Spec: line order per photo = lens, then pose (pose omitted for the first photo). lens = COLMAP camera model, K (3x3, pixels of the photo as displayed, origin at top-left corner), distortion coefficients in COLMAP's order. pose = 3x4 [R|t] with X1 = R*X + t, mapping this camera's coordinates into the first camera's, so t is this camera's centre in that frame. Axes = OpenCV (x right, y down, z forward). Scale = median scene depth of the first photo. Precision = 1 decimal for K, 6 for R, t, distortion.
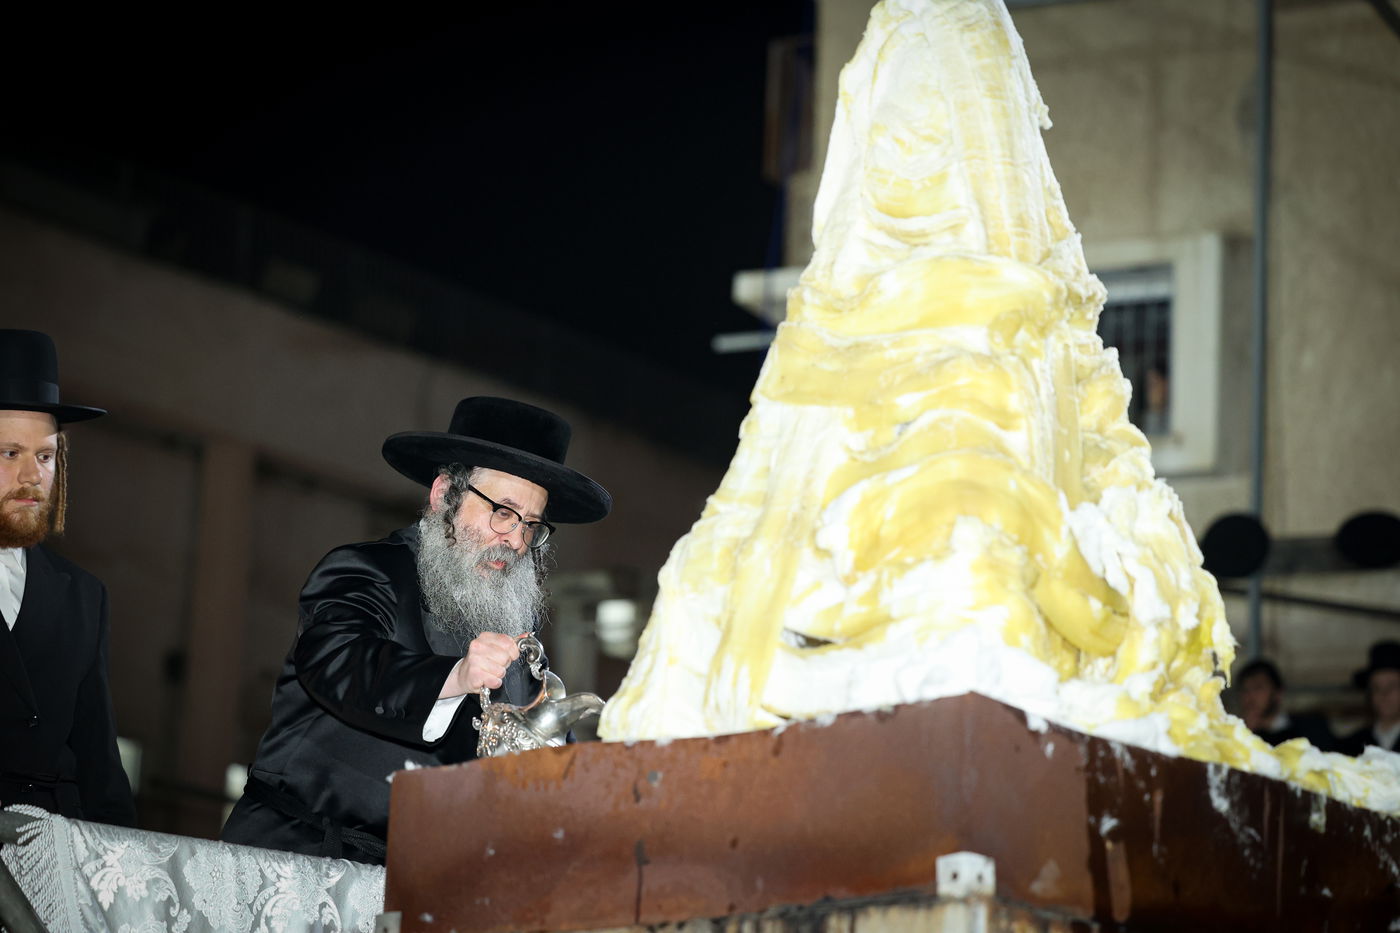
lens RADIAL K [[4128.8, 0, 700.0], [0, 4128.8, 466.5], [0, 0, 1]] dist [0.093033, 3.087383]
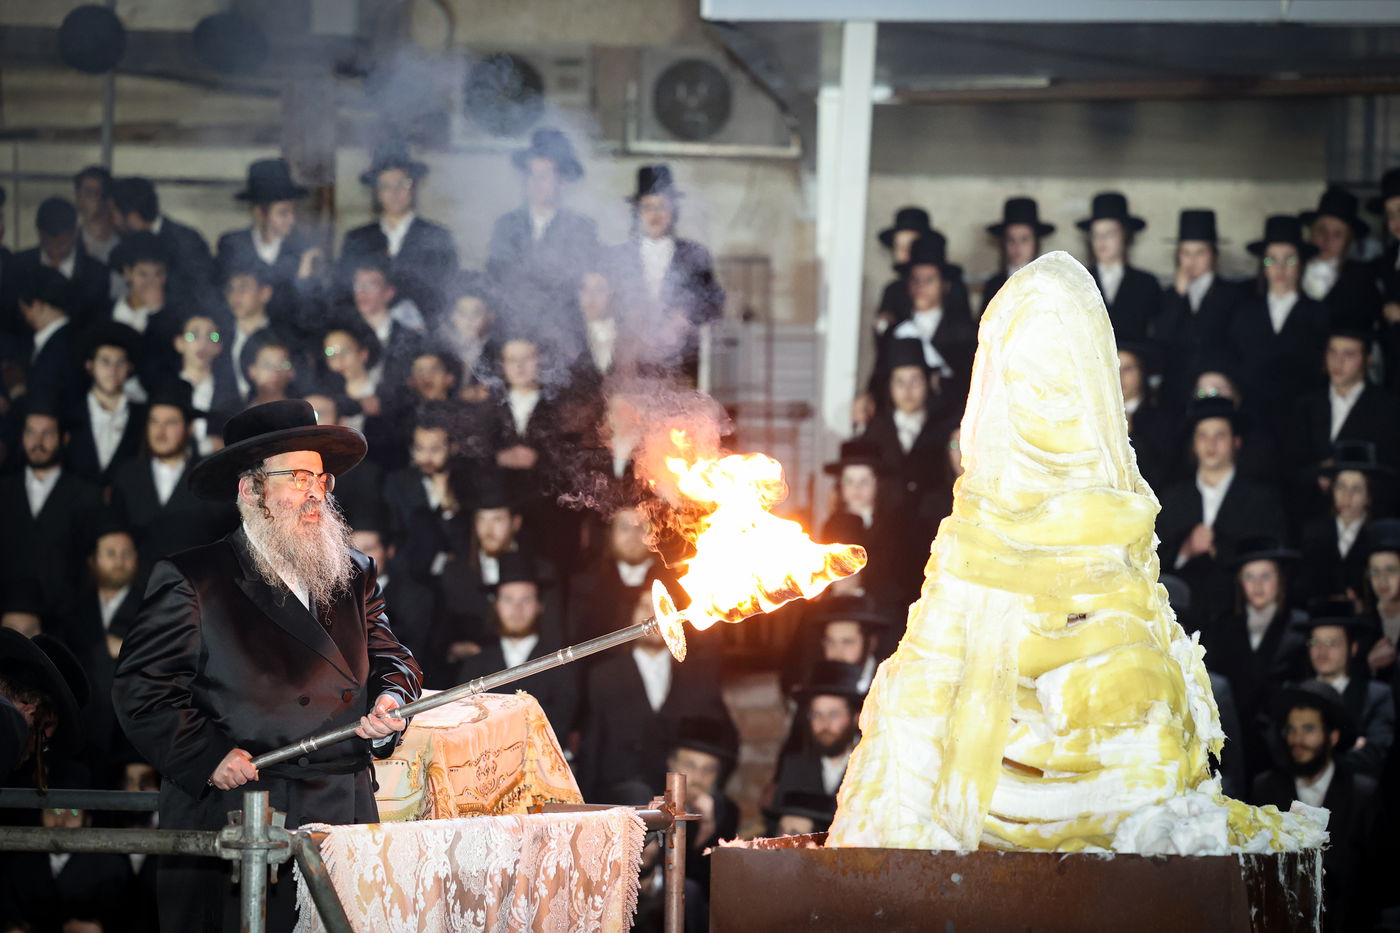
lens RADIAL K [[4783.8, 0, 700.0], [0, 4783.8, 466.5], [0, 0, 1]] dist [0.332244, 3.961326]
pose [[0.896973, -0.011753, 0.441929, -0.825850], [-0.083860, 0.976973, 0.196190, -0.386010], [-0.434059, -0.213037, 0.875333, -0.416720]]
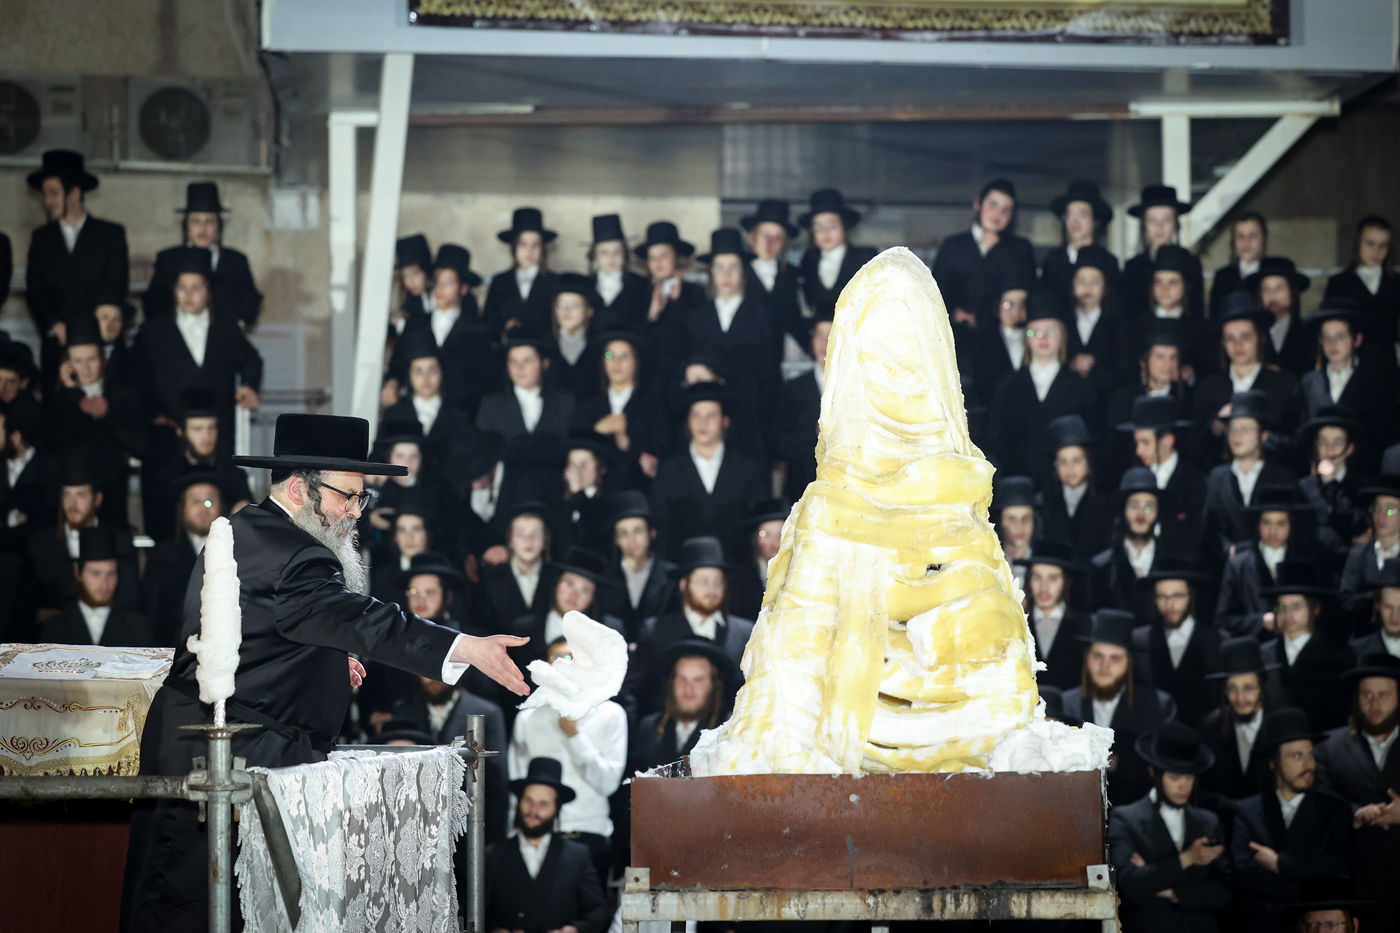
lens RADIAL K [[4128.8, 0, 700.0], [0, 4128.8, 466.5], [0, 0, 1]] dist [0.093033, 3.087383]
pose [[0.795663, -0.025653, 0.605196, -1.042444], [-0.106829, 0.977500, 0.181885, -0.344728], [-0.596244, -0.209372, 0.775020, -0.226249]]
